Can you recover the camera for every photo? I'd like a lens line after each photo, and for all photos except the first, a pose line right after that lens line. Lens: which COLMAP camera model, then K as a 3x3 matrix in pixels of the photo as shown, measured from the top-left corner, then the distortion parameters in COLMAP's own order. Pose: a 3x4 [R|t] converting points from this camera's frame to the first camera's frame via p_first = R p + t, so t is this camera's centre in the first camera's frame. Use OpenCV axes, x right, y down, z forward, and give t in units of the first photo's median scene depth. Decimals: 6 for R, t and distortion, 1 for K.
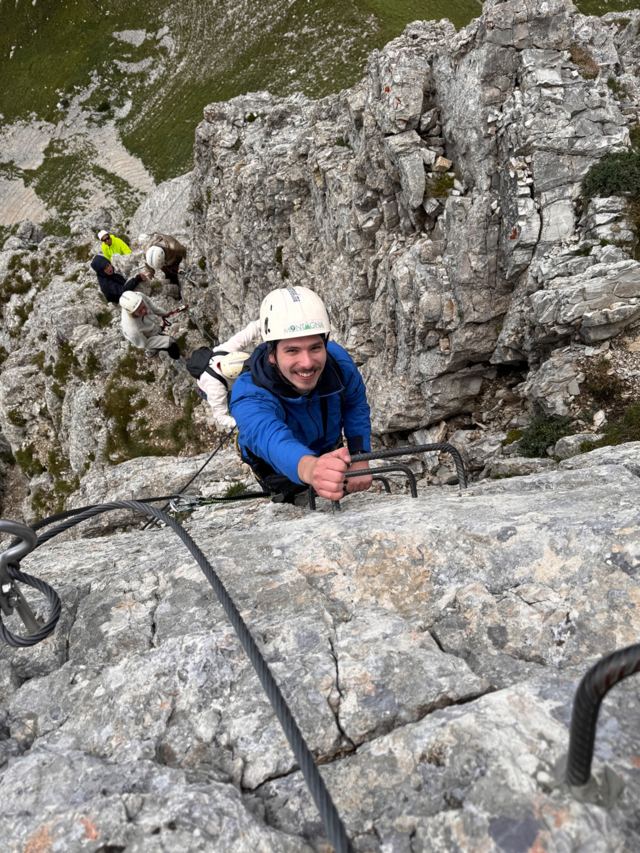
lens RADIAL K [[602.7, 0, 319.4], [0, 602.7, 421.5], [0, 0, 1]] dist [0.012390, -0.011789]
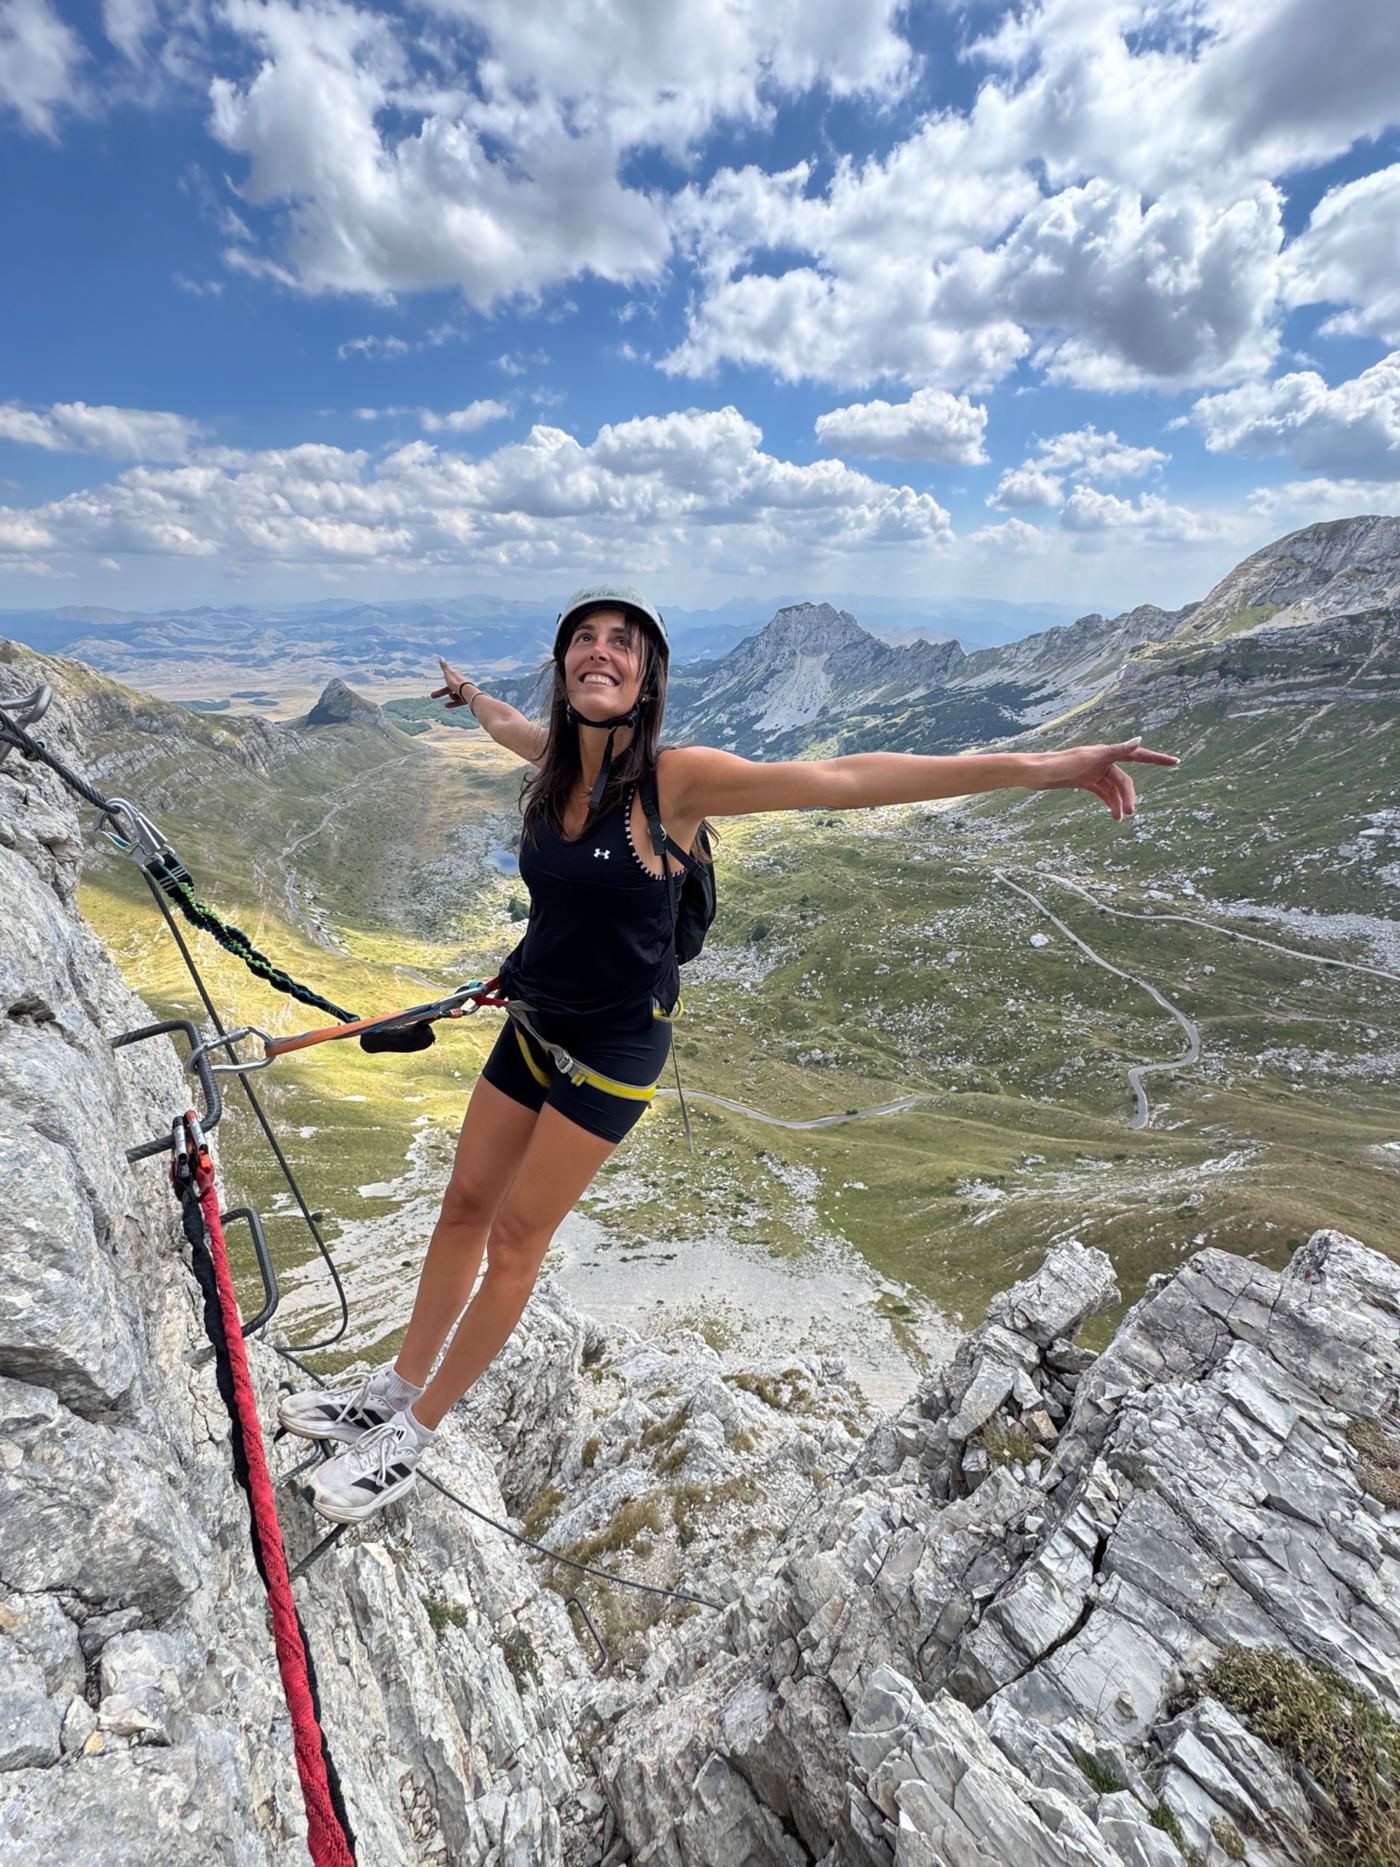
lens RADIAL K [[740.7, 0, 699.0], [0, 740.7, 938.8], [0, 0, 1]] dist [-0.001655, 0.000218]
pose [[0.473987, 0.304359, -0.826258, 0.523325], [-0.859992, 0.361509, -0.360173, -0.091217], [0.189078, 0.881293, 0.433097, 0.302343]]
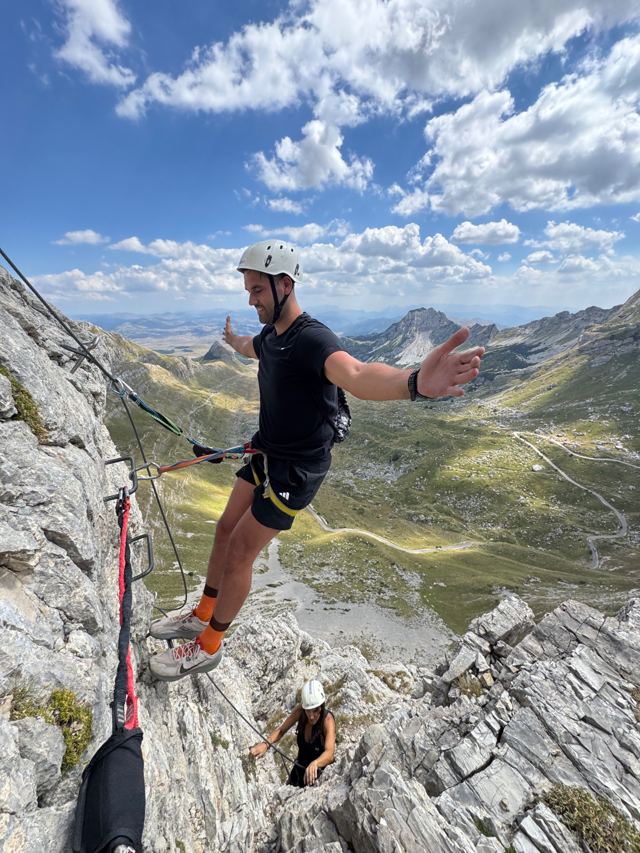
lens RADIAL K [[338.4, 0, 319.6], [0, 338.4, 428.4], [0, 0, 1]] dist [-0.001655, 0.000218]
pose [[0.339386, 0.247609, -0.907473, 0.616822], [-0.918388, 0.295854, -0.262742, -0.119821], [0.203423, 0.922583, 0.327810, 0.320140]]
